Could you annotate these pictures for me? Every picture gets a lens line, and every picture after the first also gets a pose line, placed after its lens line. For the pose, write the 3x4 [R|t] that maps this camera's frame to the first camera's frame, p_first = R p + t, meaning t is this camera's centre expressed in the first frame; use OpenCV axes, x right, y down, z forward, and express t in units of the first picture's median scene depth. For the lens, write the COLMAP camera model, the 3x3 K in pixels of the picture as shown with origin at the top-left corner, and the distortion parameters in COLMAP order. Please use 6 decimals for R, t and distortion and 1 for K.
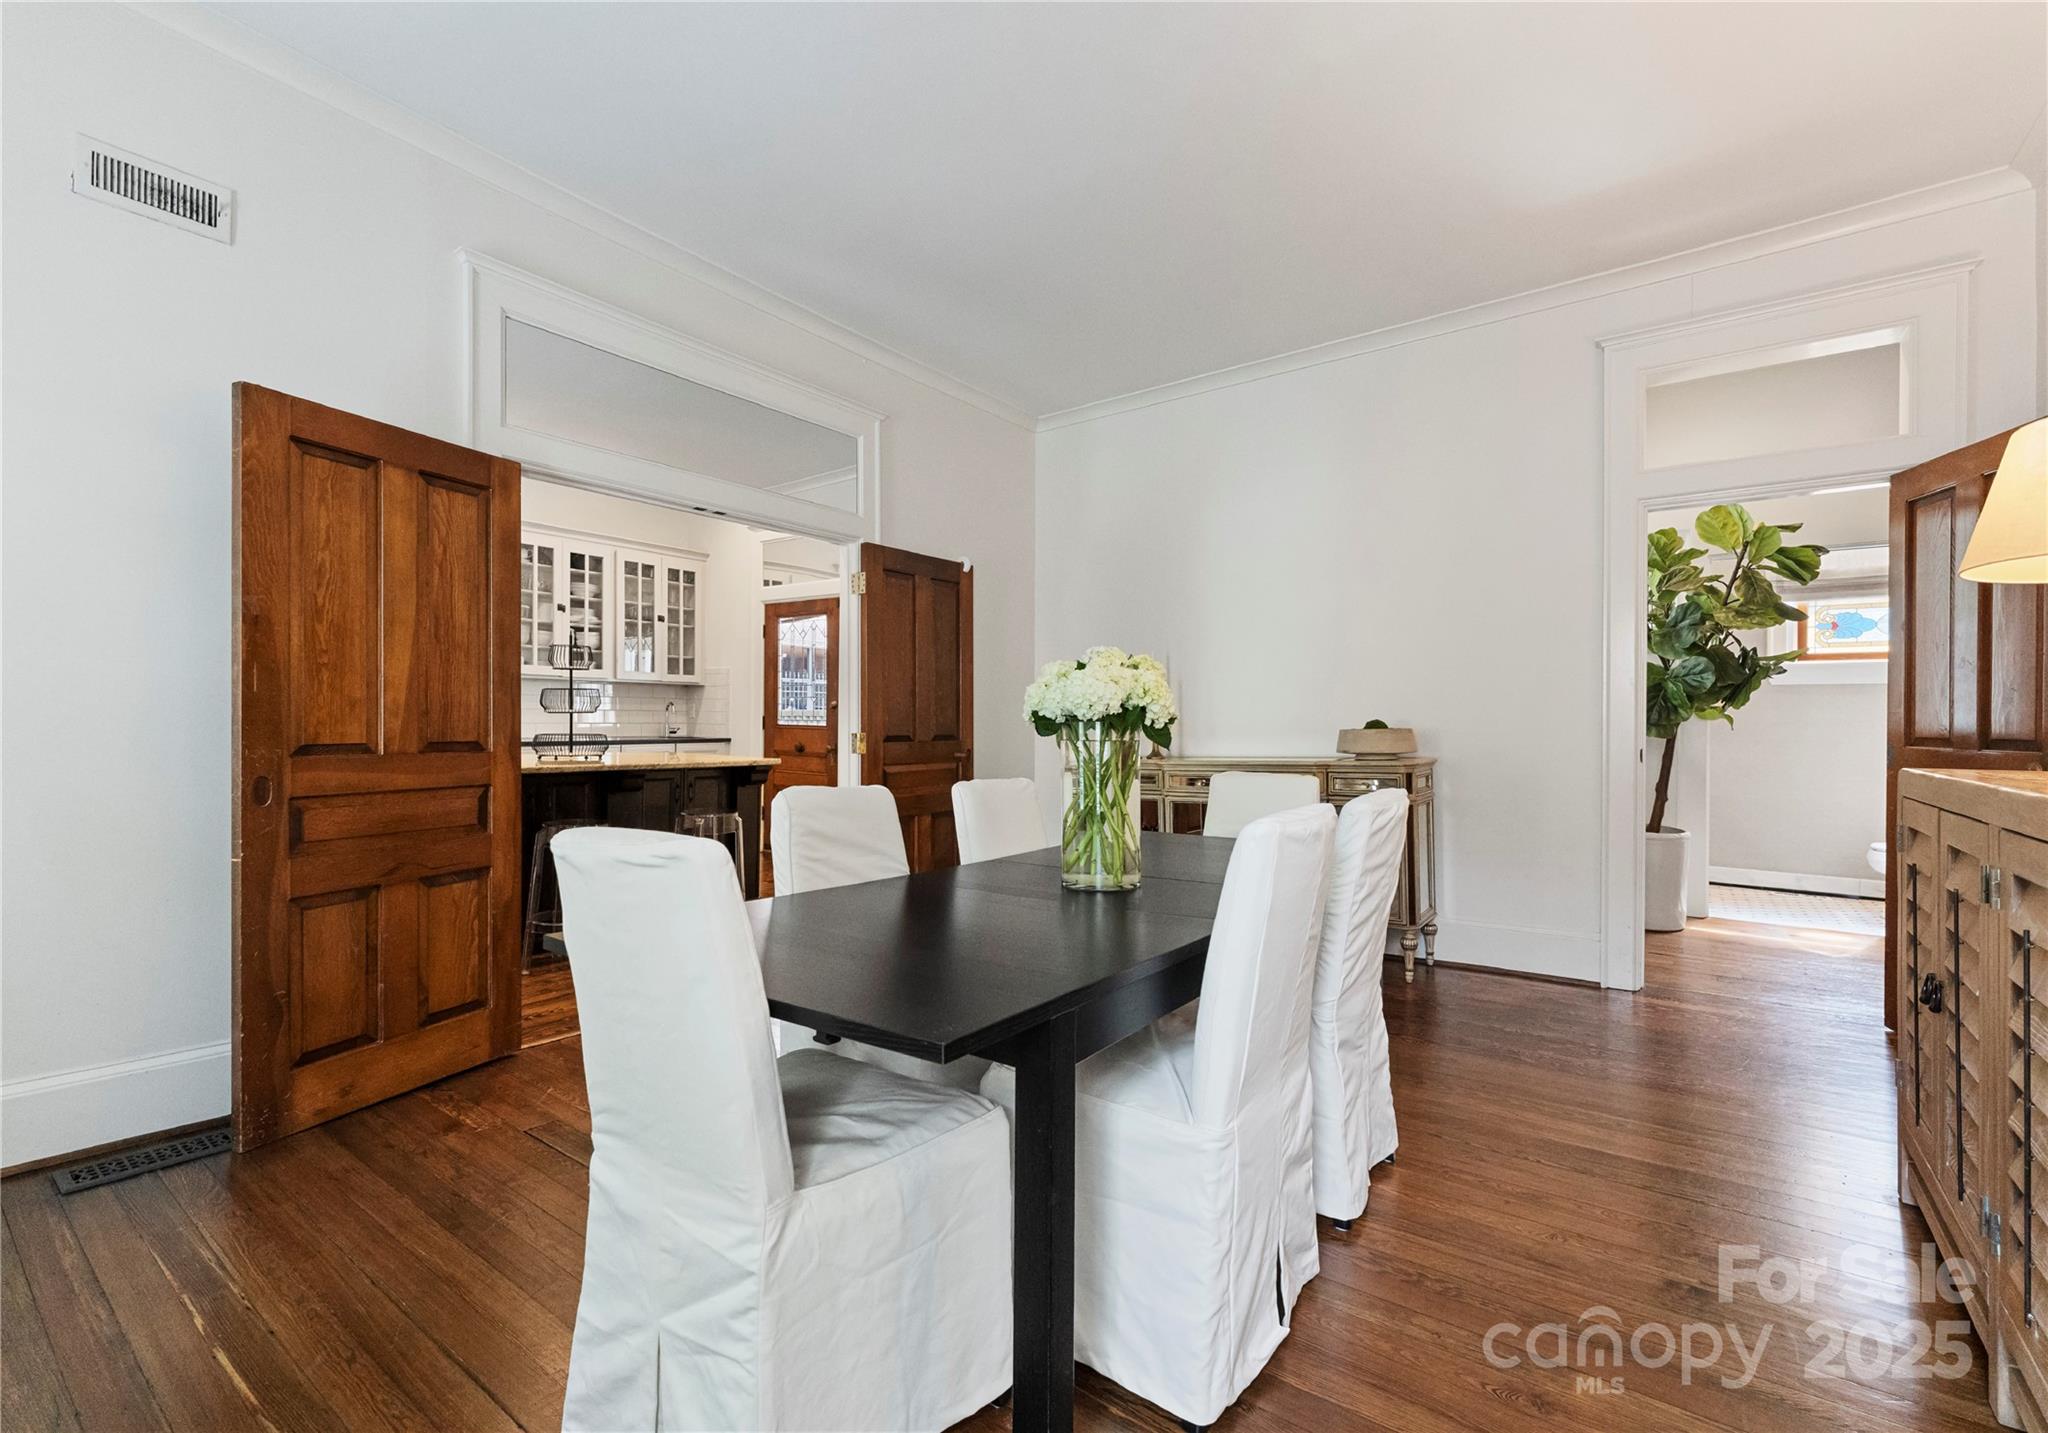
lens RADIAL K [[899.2, 0, 1031.7], [0, 899.2, 723.2], [0, 0, 1]] dist [-0.000639, -0.000334]
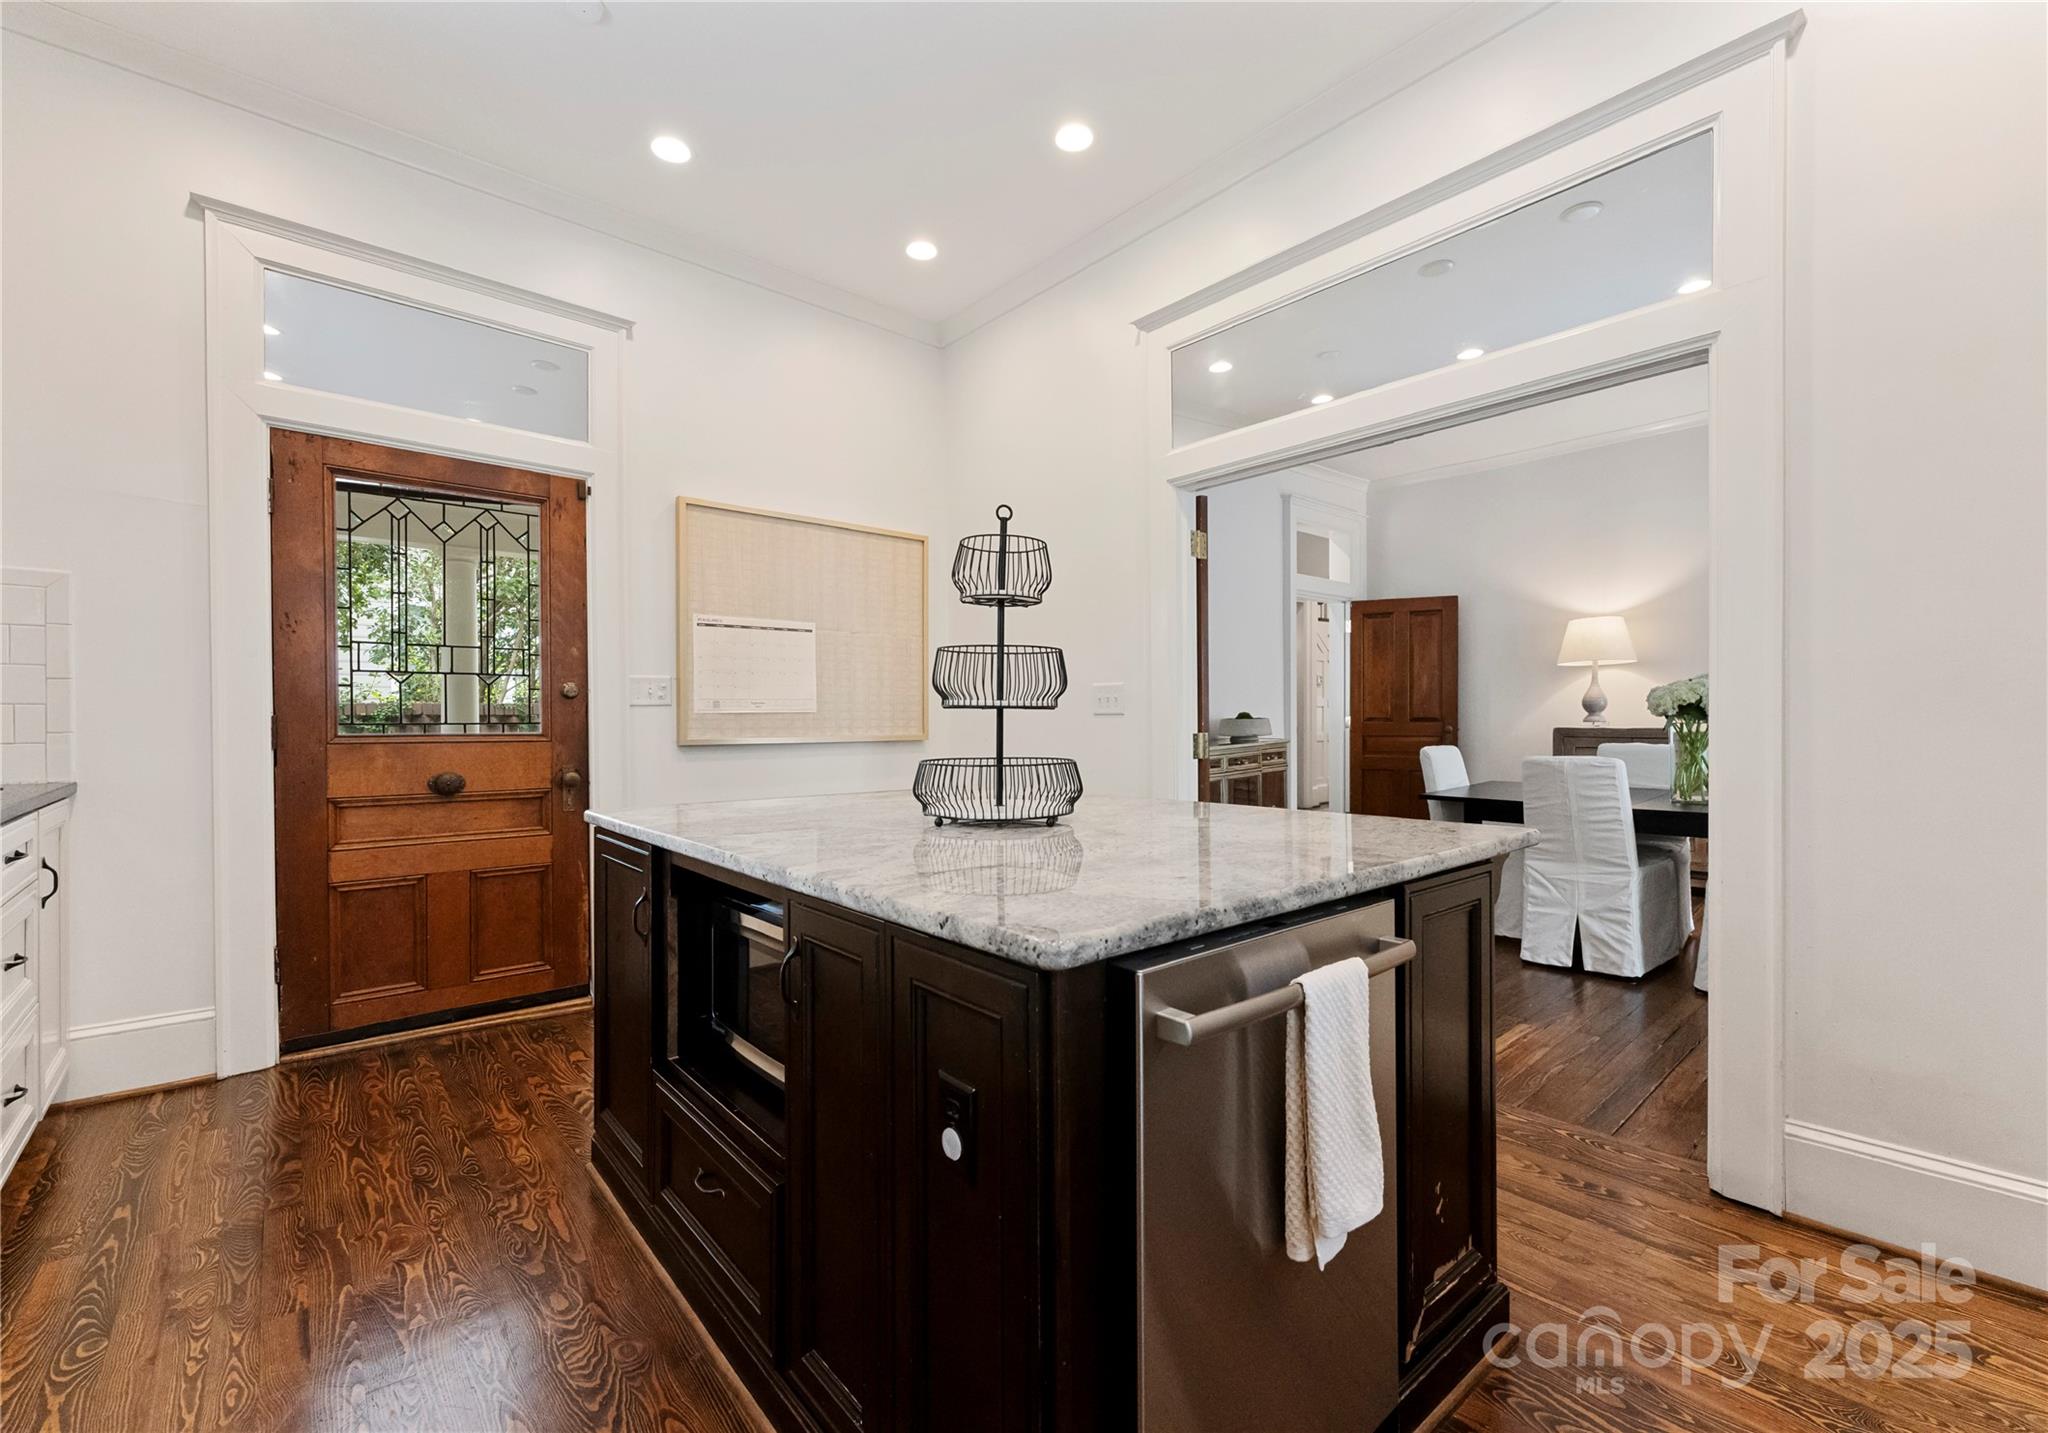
lens RADIAL K [[877.9, 0, 1024.0], [0, 877.9, 716.5], [0, 0, 1]] dist [0.019270, -0.000112]
pose [[0.222382, -0.012468, 0.974880, -0.639270], [0.007798, 0.999909, 0.011009, -0.009325], [-0.974928, 0.005154, 0.222459, 0.634048]]
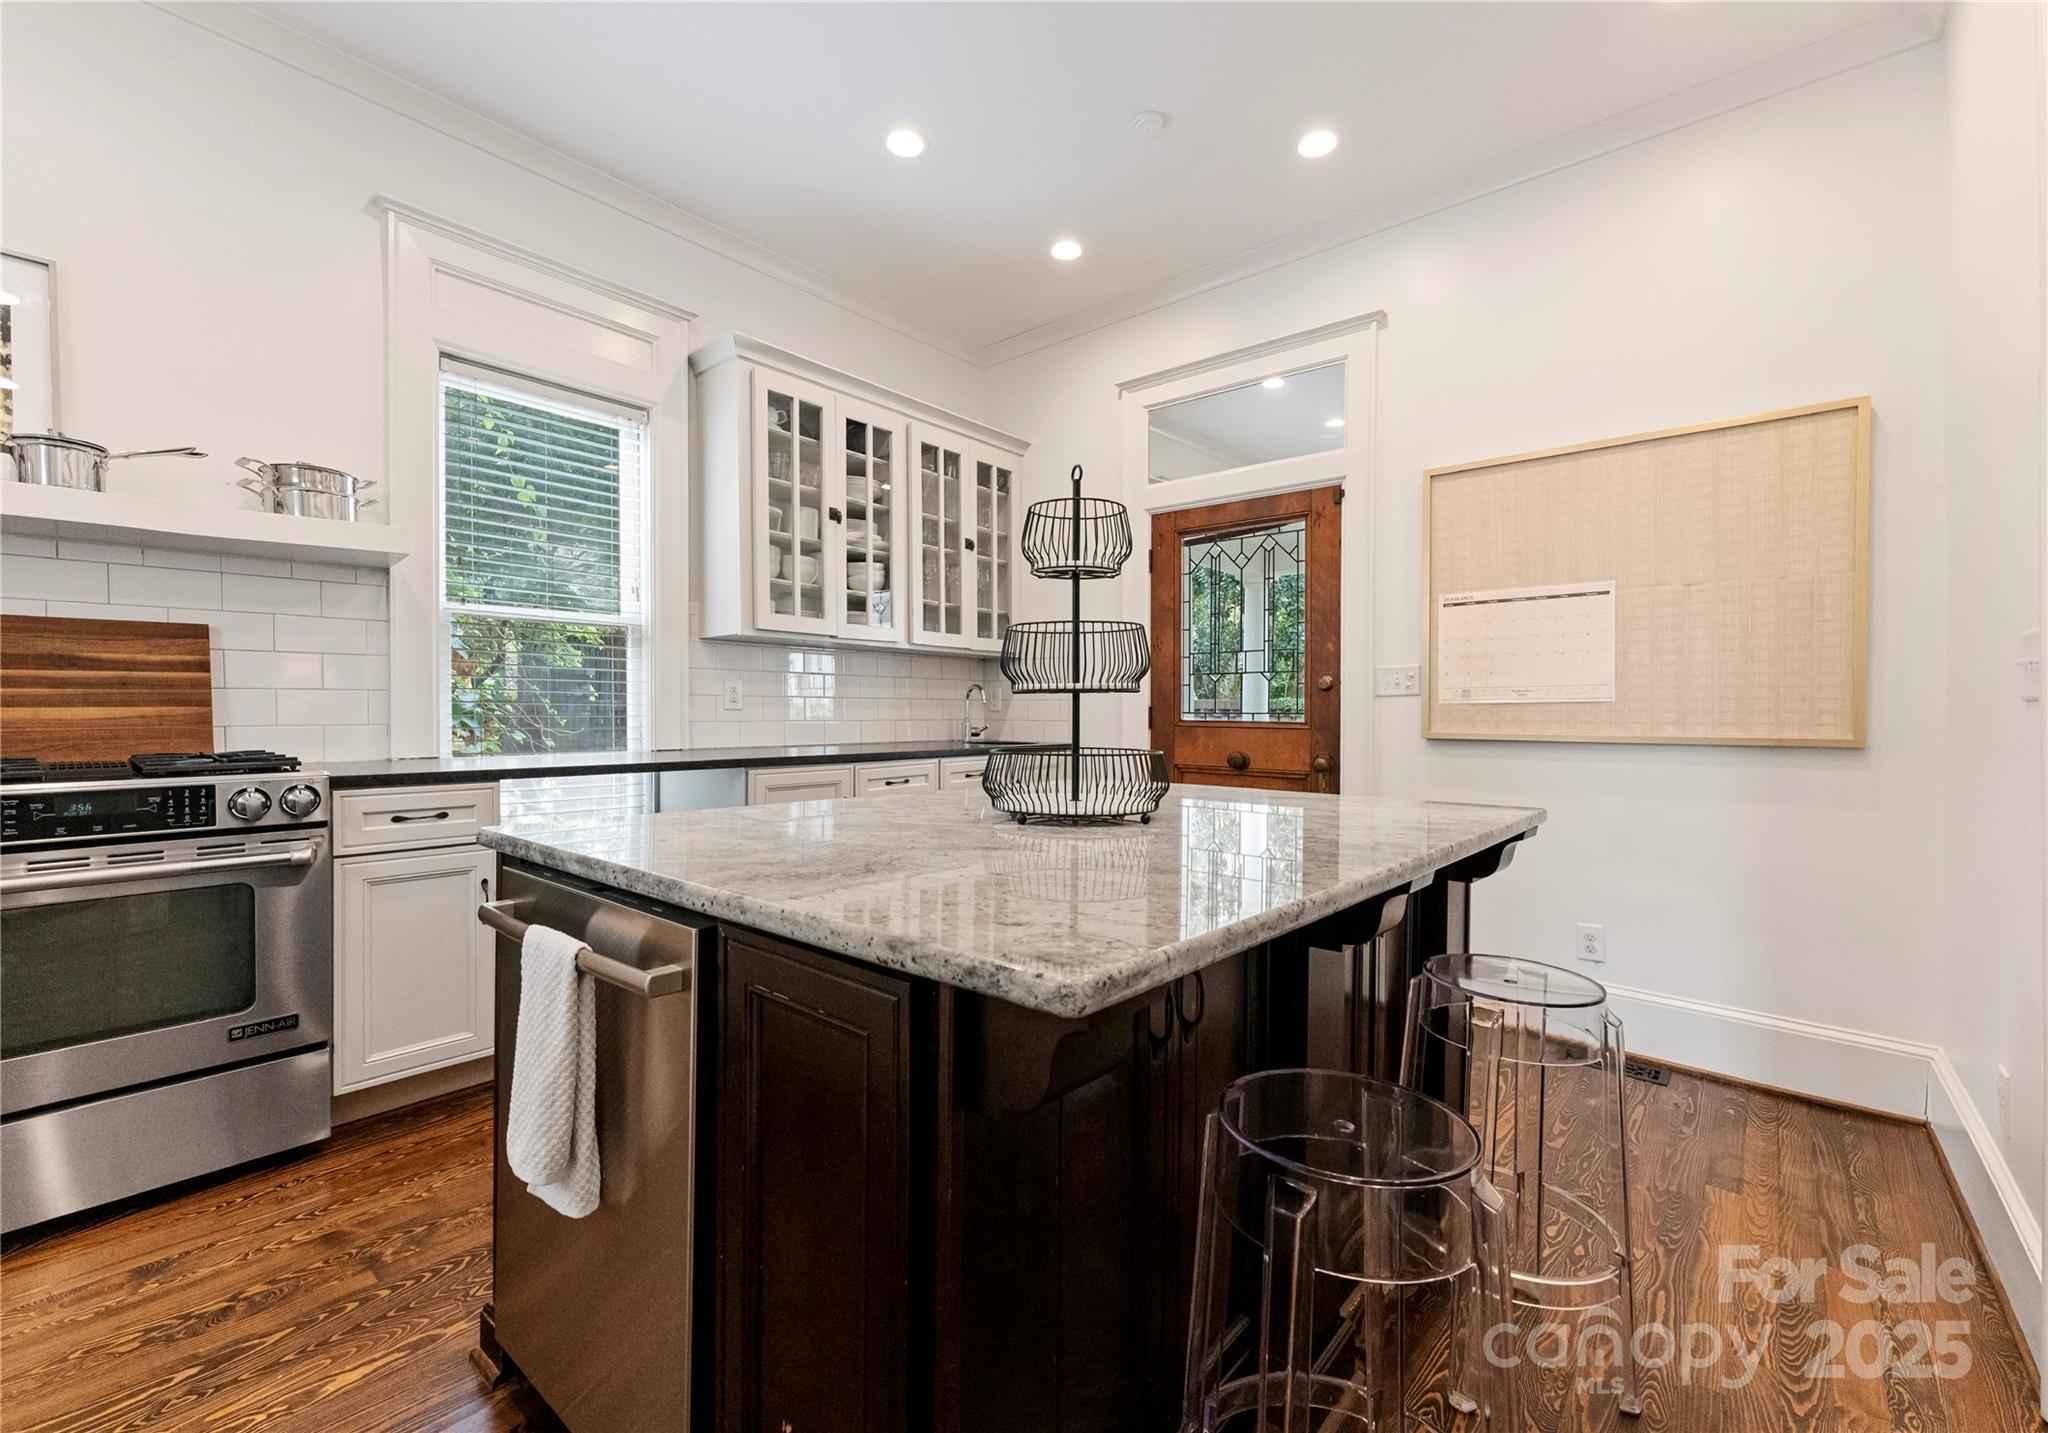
lens RADIAL K [[861.9, 0, 1016.8], [0, 861.9, 726.2], [0, 0, 1]] dist [-0.000428, -0.000591]
pose [[0.998049, -0.008152, -0.061897, -0.372570], [0.008890, 0.999893, 0.011657, -0.002210], [0.061795, -0.012185, 0.998014, 0.459419]]
